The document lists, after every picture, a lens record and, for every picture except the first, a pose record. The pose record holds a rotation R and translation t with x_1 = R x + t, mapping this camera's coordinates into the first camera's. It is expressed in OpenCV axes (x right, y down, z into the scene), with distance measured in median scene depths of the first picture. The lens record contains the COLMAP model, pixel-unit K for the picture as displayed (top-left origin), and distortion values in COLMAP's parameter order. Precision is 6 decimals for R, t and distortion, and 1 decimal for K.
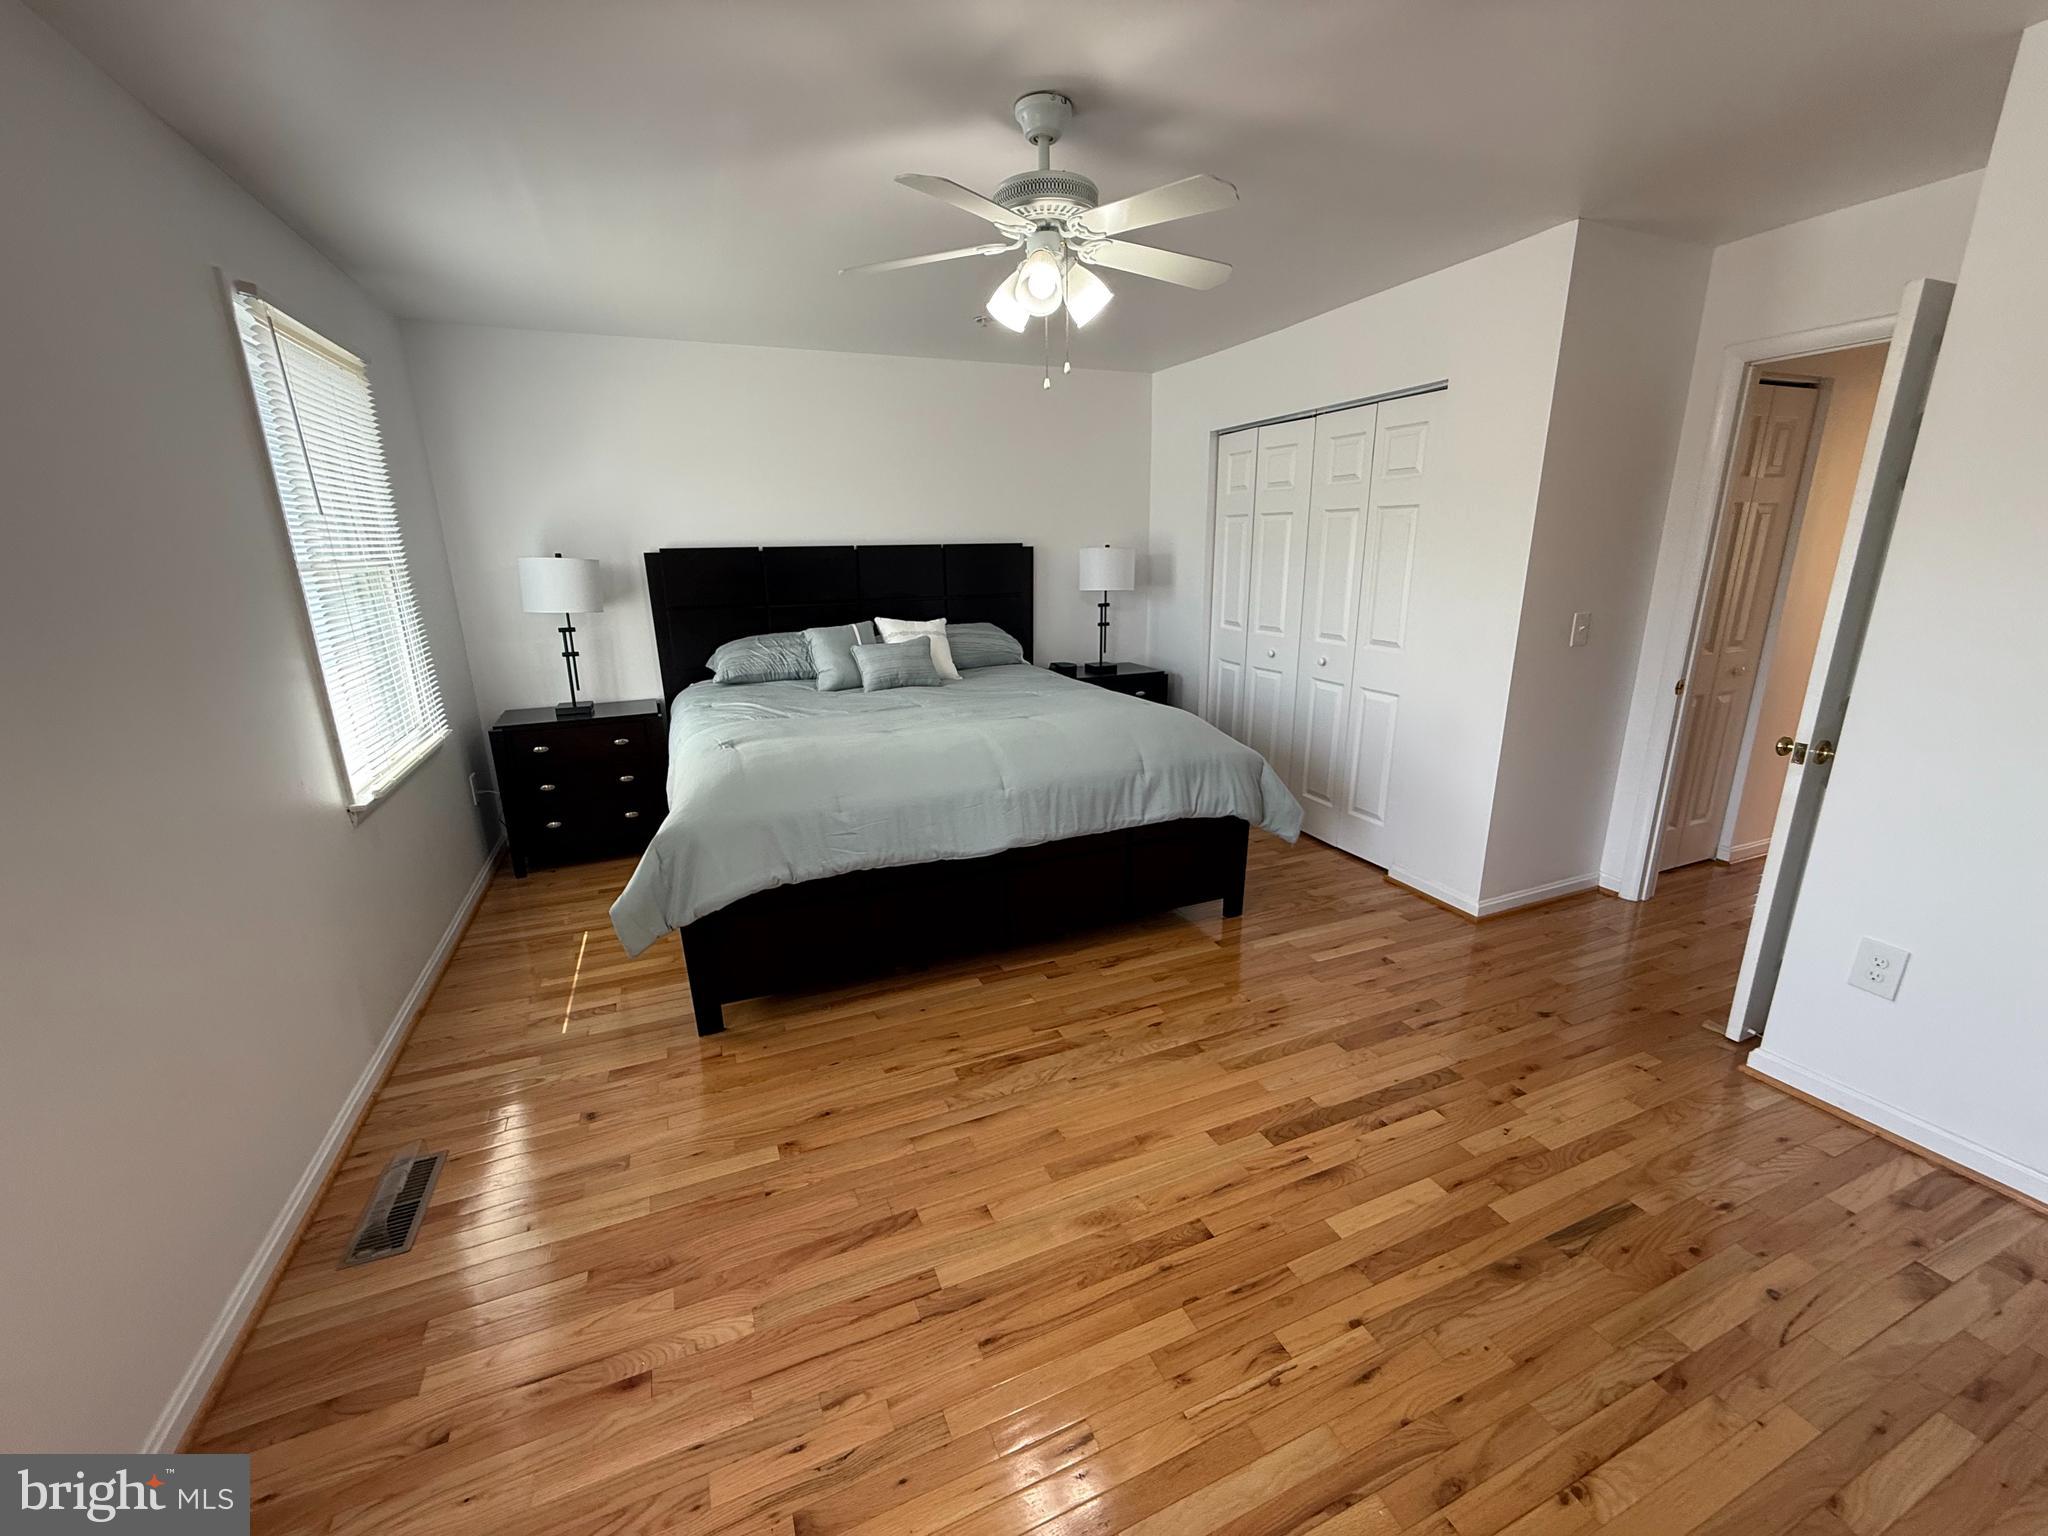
lens RADIAL K [[805.7, 0, 1015.4], [0, 805.7, 770.6], [0, 0, 1]] dist [-0.005991, 0.000759]
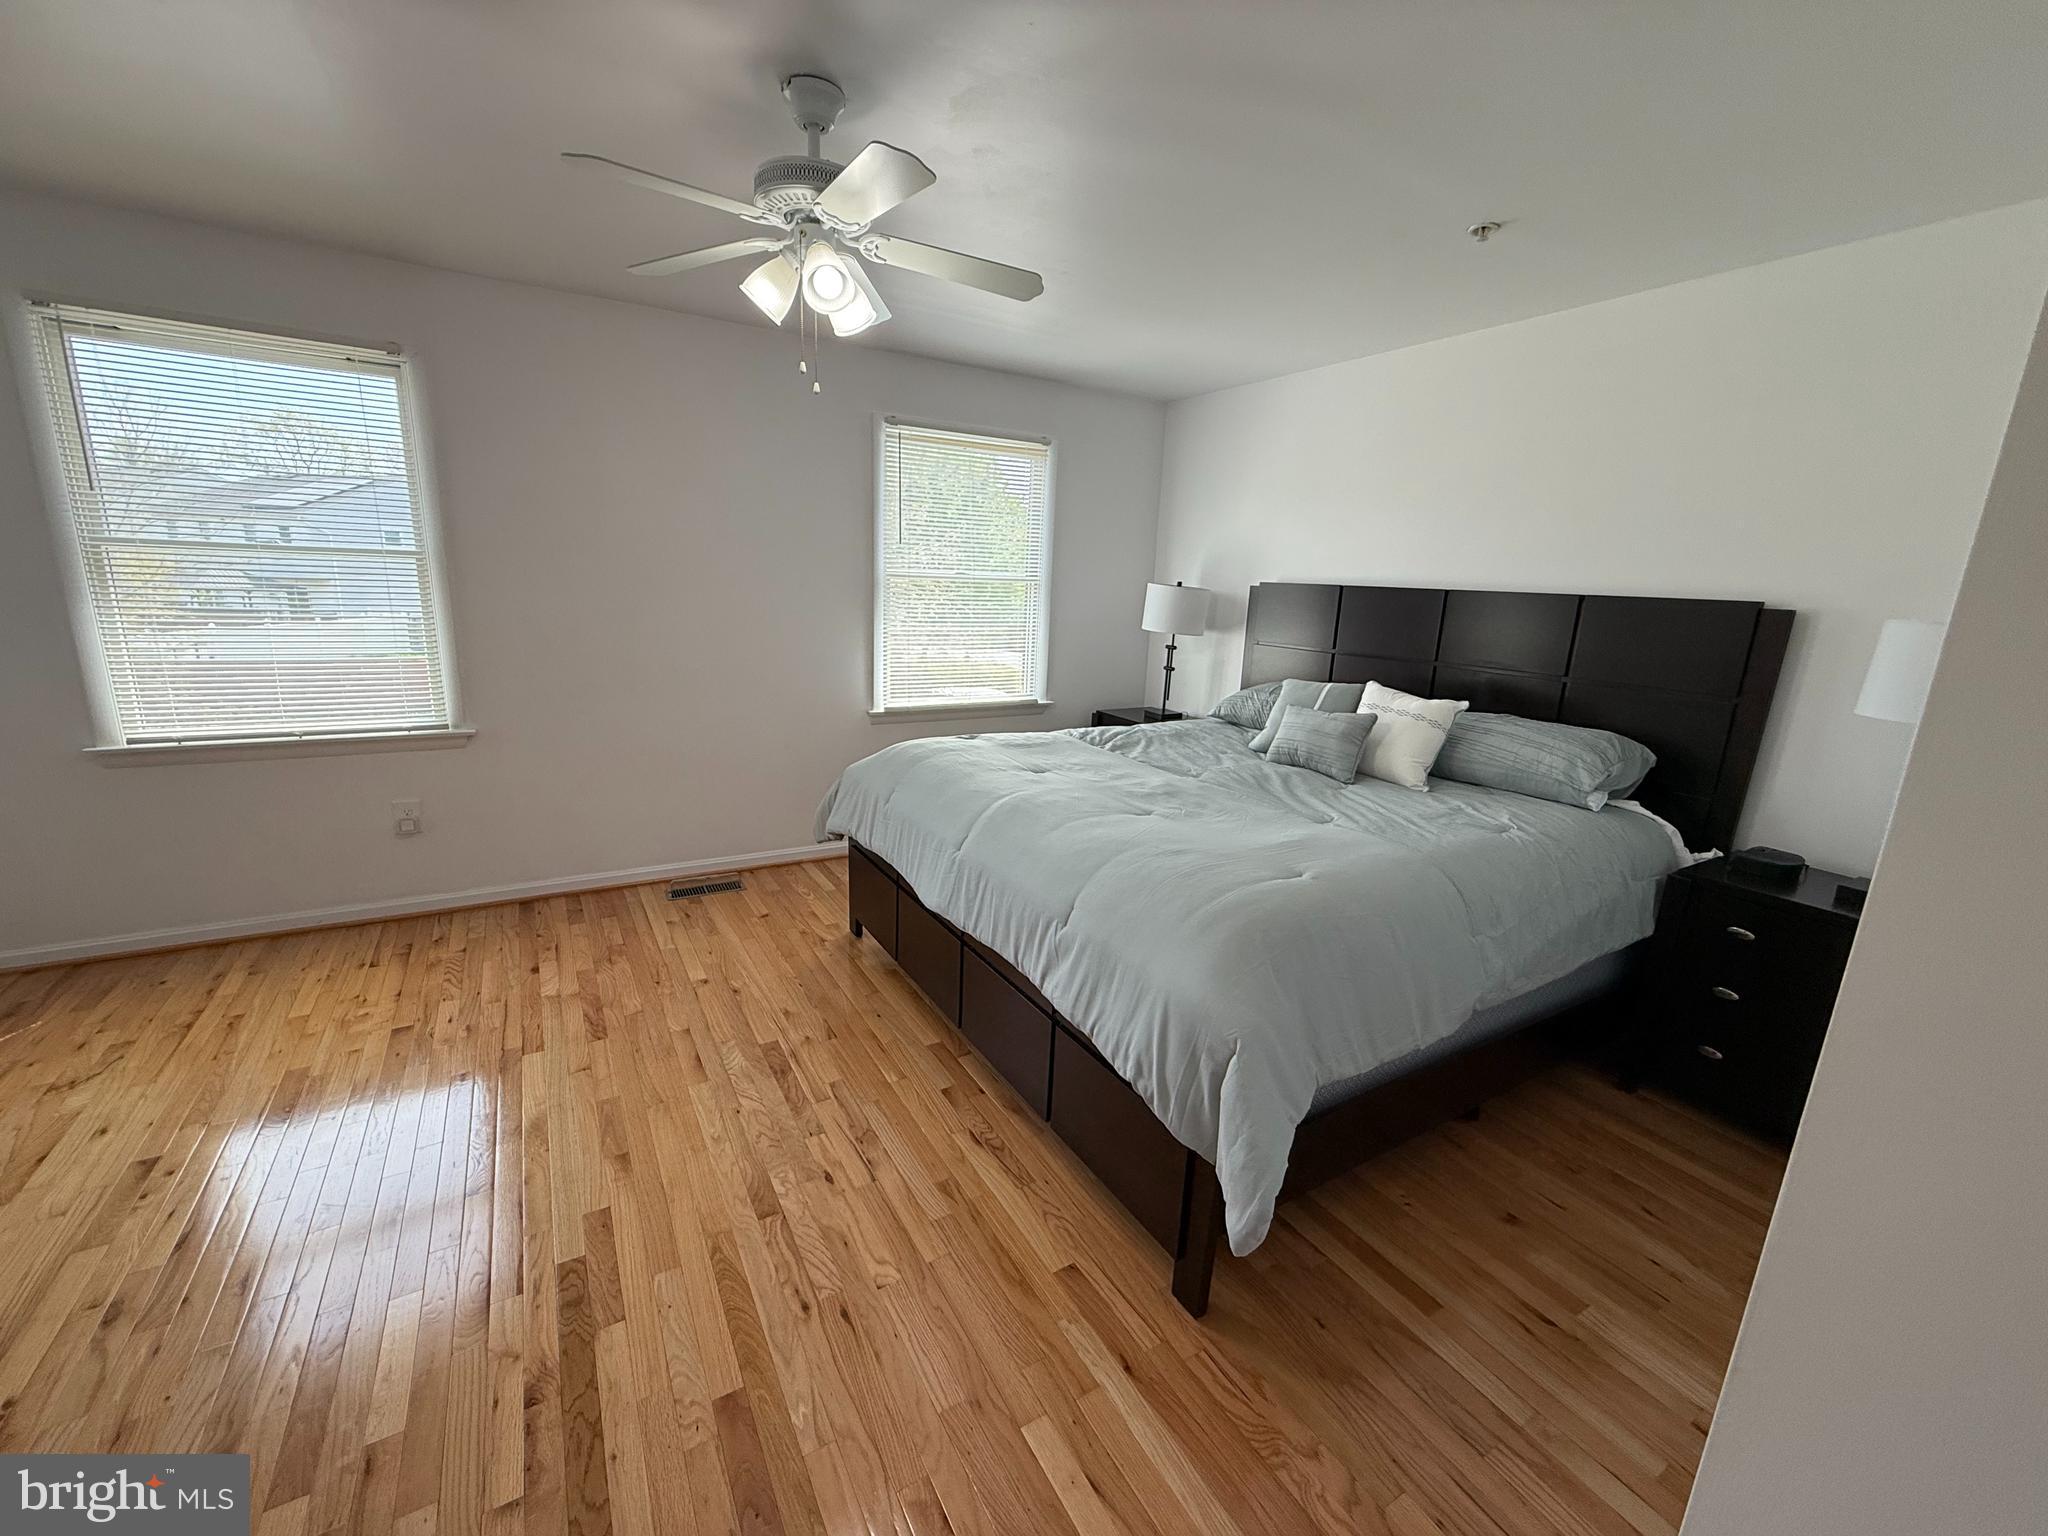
lens RADIAL K [[805.7, 0, 1017.1], [0, 805.7, 759.0], [0, 0, 1]] dist [-0.005991, 0.000759]
pose [[0.152375, 0.240998, -0.958489, 0.984648], [-0.310315, 0.932436, 0.185115, -0.303038], [0.938342, 0.269227, 0.216865, 1.037249]]
